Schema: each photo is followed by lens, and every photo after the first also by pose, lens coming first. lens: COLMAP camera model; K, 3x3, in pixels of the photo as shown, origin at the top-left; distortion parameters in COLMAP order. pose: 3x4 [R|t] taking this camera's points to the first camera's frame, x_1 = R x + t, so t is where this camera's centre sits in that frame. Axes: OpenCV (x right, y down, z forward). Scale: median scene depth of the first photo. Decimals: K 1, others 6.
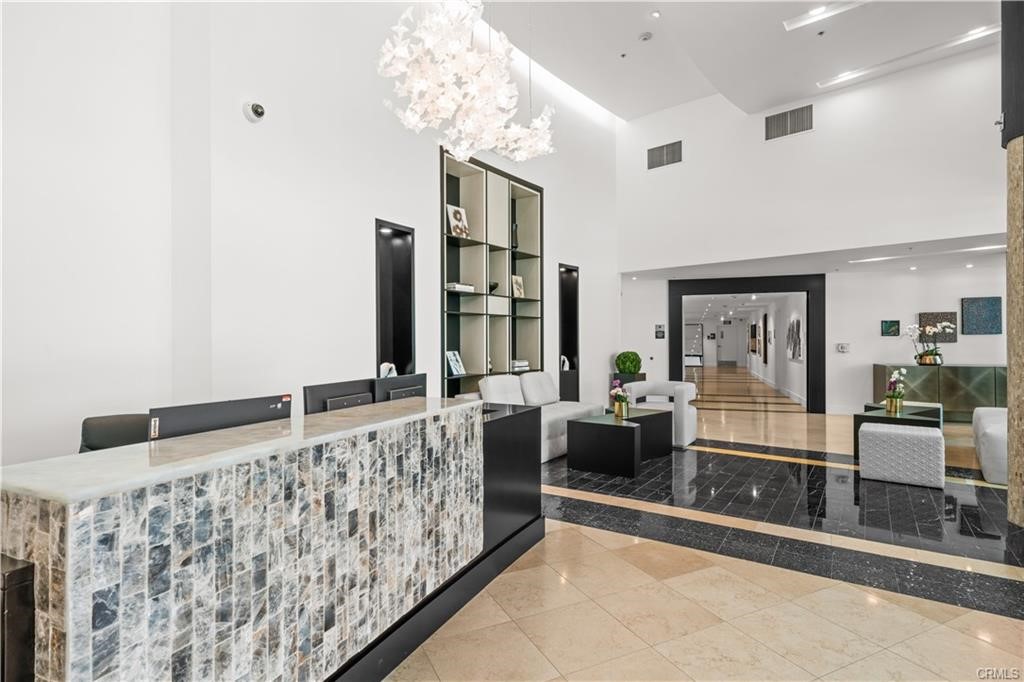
lens RADIAL K [[518.2, 0, 508.6], [0, 518.2, 340.9], [0, 0, 1]] dist [0.010571, -0.002825]
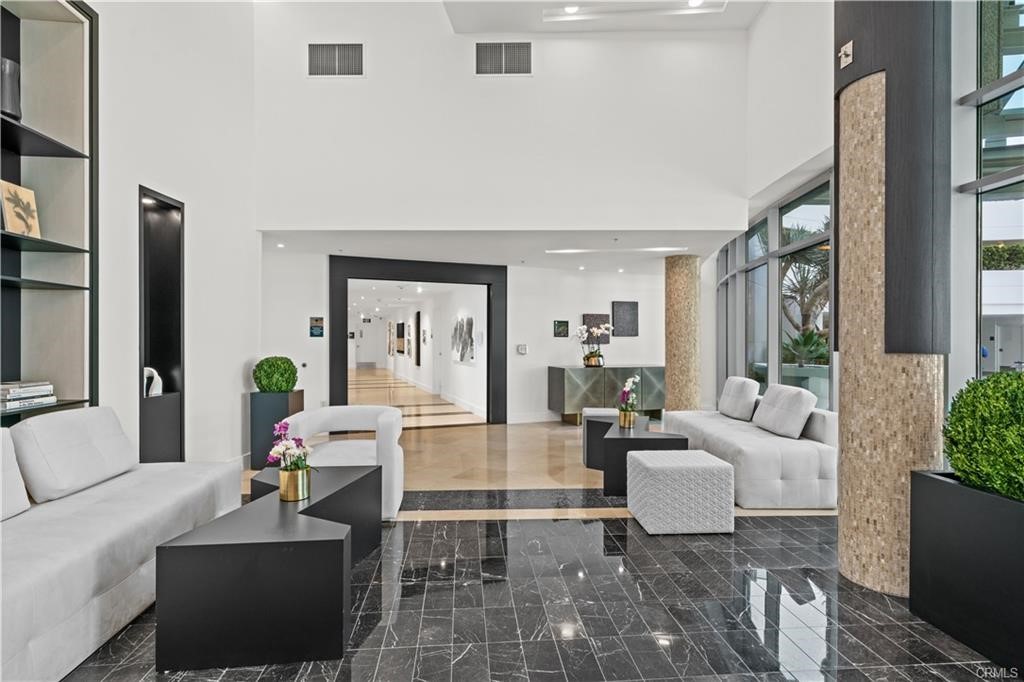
lens RADIAL K [[518.2, 0, 504.6], [0, 518.2, 343.6], [0, 0, 1]] dist [0.010571, -0.002825]
pose [[0.763818, 0.003167, 0.645424, 0.039125], [-0.007336, 0.999966, 0.003775, -0.000083], [-0.645390, -0.007618, 0.763815, 0.356951]]
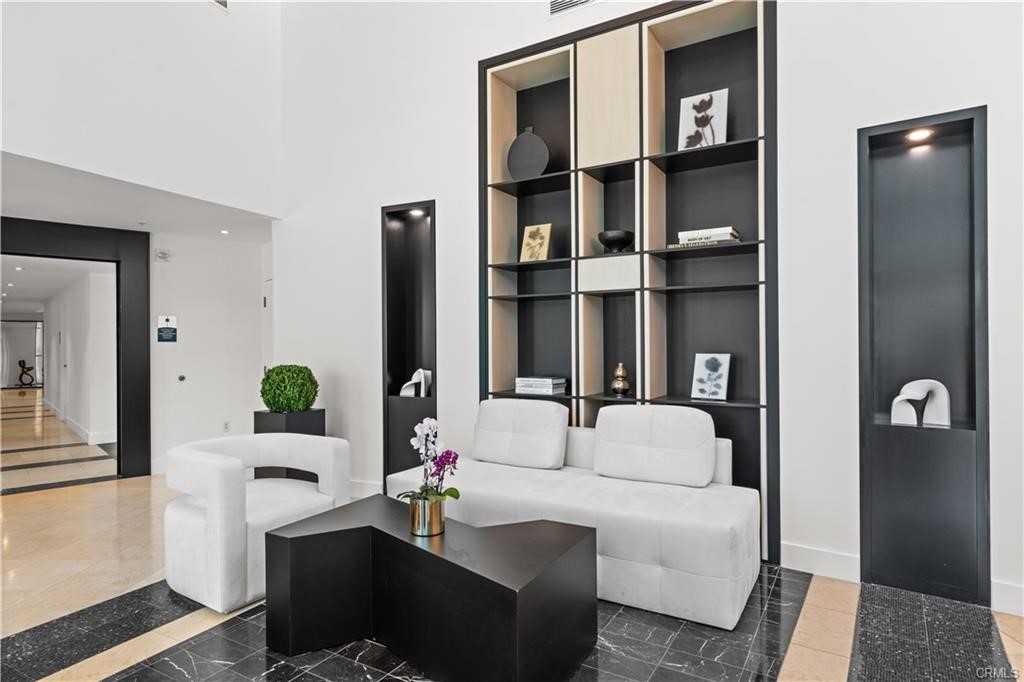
lens RADIAL K [[604.9, 0, 511.1], [0, 604.9, 339.2], [0, 0, 1]] dist [-0.056795, -0.000718]
pose [[0.056515, 0.007865, -0.998371, 0.479747], [0.028362, 0.999553, 0.009480, -0.006899], [0.997999, -0.028851, 0.056266, 0.688056]]
